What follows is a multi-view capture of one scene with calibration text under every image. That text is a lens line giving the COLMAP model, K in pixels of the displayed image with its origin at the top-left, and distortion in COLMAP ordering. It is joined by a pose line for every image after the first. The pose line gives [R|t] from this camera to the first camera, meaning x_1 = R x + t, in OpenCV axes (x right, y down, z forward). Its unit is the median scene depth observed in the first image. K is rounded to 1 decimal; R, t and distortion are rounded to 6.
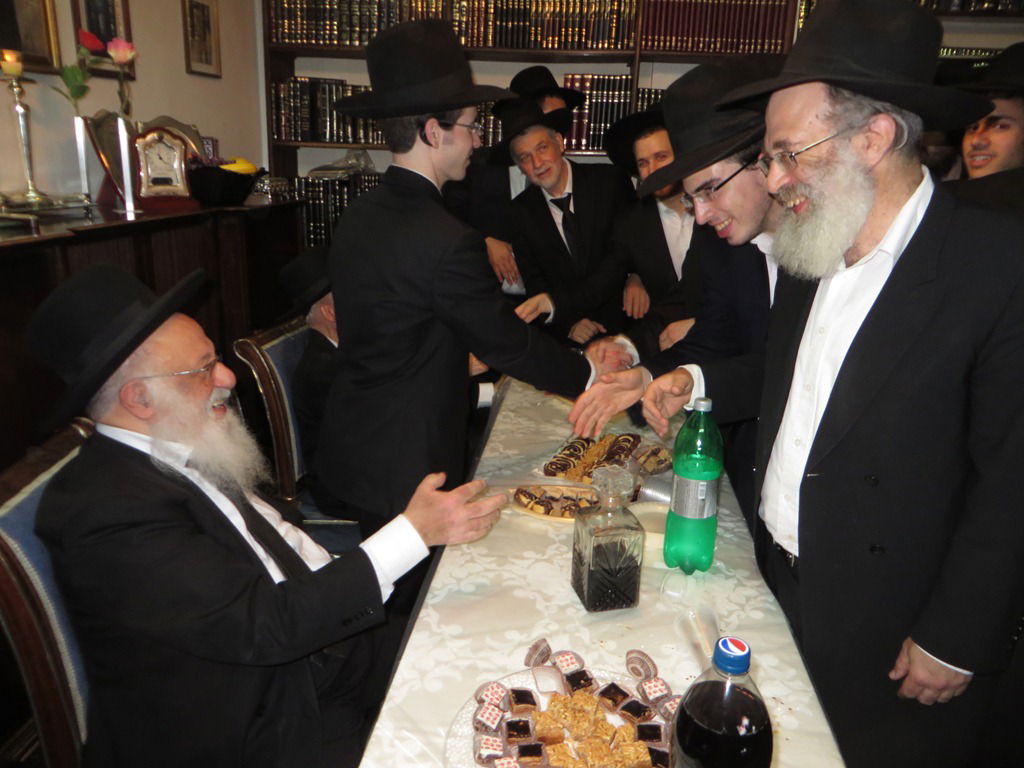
lens RADIAL K [[792.2, 0, 512.0], [0, 792.2, 384.0], [0, 0, 1]] dist [-0.016292, -0.004726]
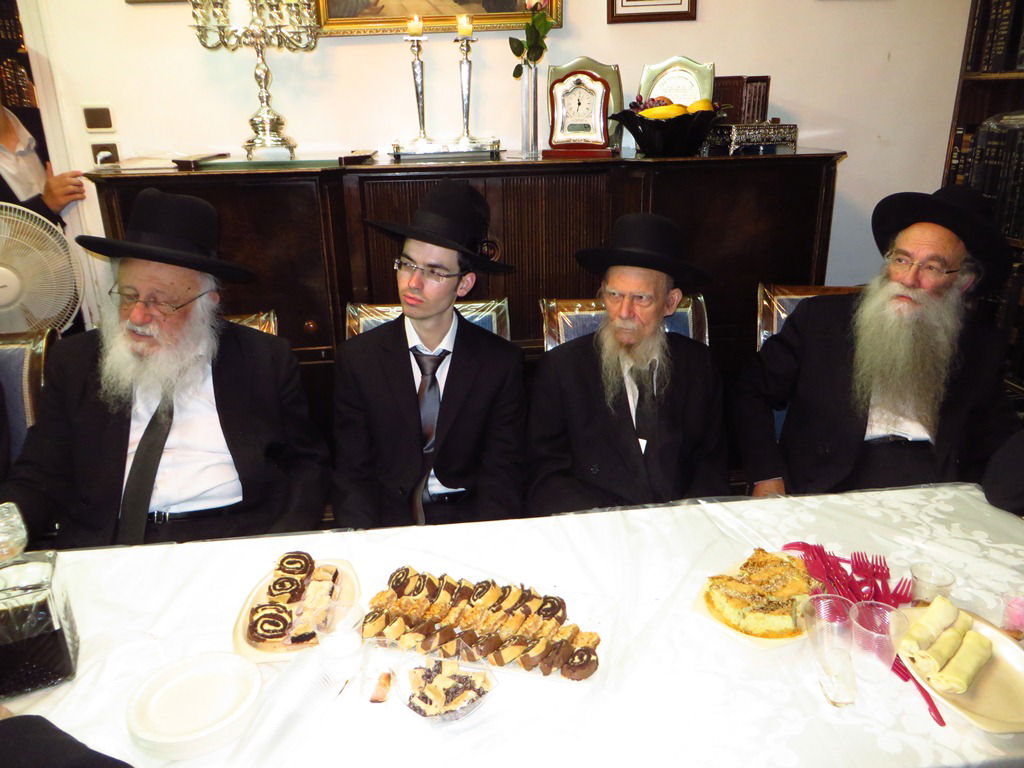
lens RADIAL K [[771.0, 0, 512.0], [0, 771.0, 384.0], [0, 0, 1]] dist [-0.012367, 0.000257]
pose [[0.241769, 0.294031, -0.924713, 0.494097], [-0.243632, 0.940851, 0.235464, -0.166842], [0.939250, 0.168361, 0.299104, 0.703244]]
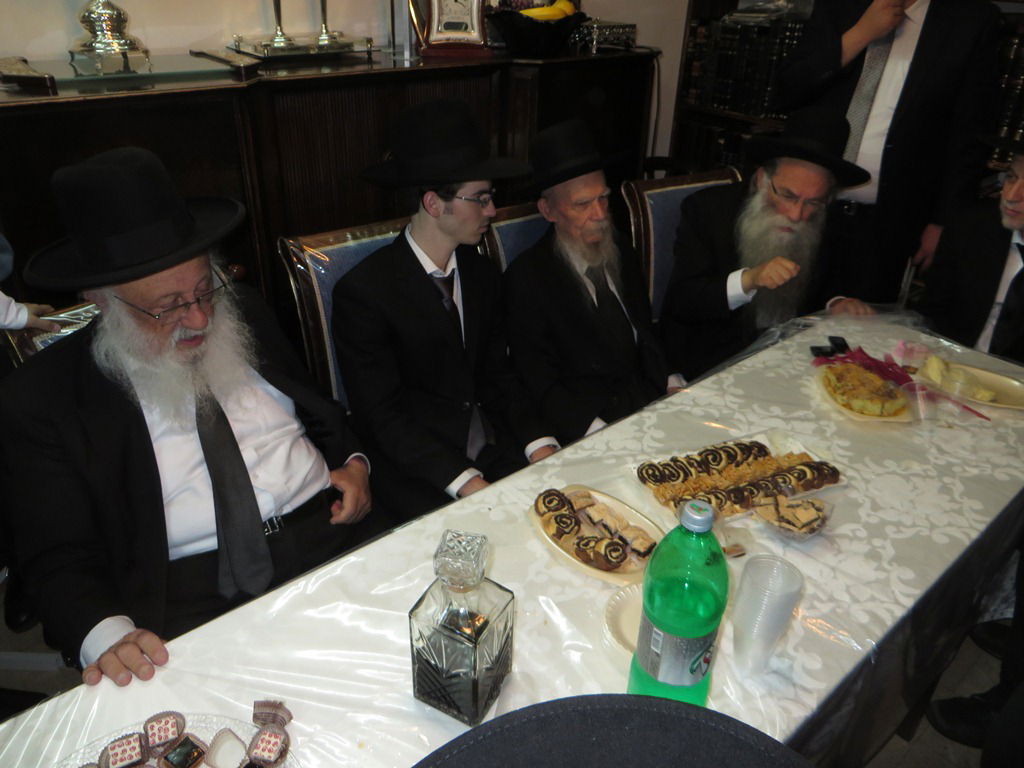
lens RADIAL K [[771.0, 0, 512.0], [0, 771.0, 384.0], [0, 0, 1]] dist [-0.012367, 0.000257]
pose [[0.734116, 0.319302, -0.599266, 0.295531], [-0.191203, 0.944035, 0.268775, -0.114723], [0.651549, -0.082731, 0.754082, 0.317975]]
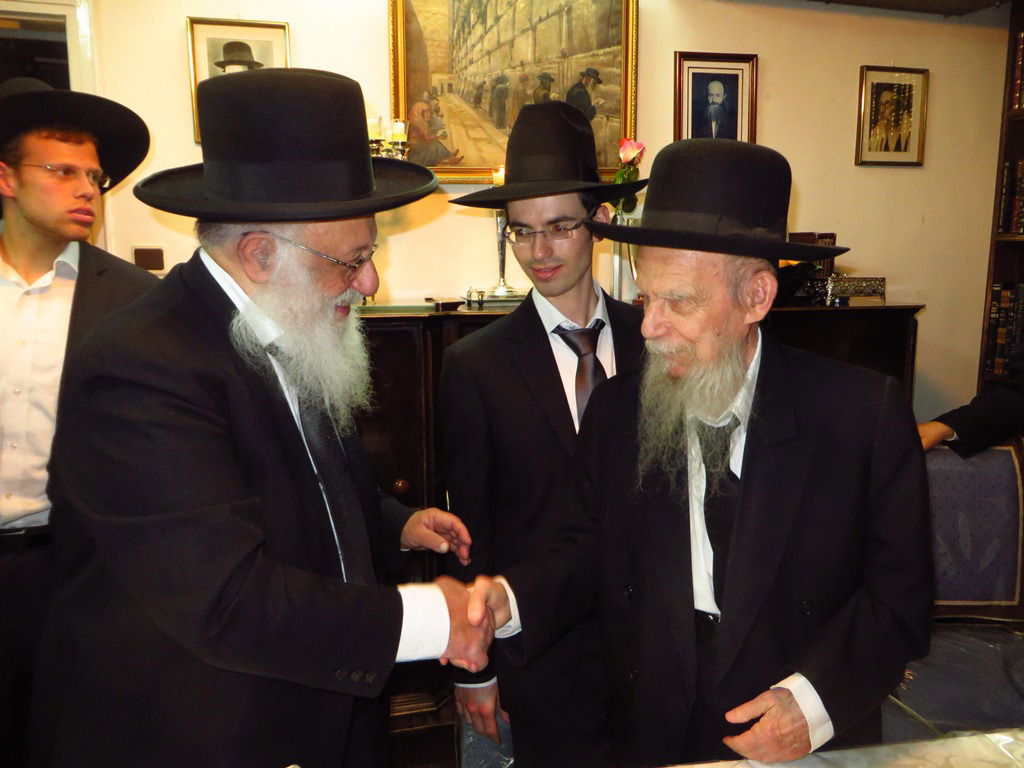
lens RADIAL K [[771.0, 0, 512.0], [0, 771.0, 384.0], [0, 0, 1]] dist [-0.012367, 0.000257]
pose [[0.352250, 0.109643, -0.929461, 0.361397], [-0.248118, 0.968519, 0.020218, -0.107815], [0.902418, 0.223494, 0.368365, 0.524136]]
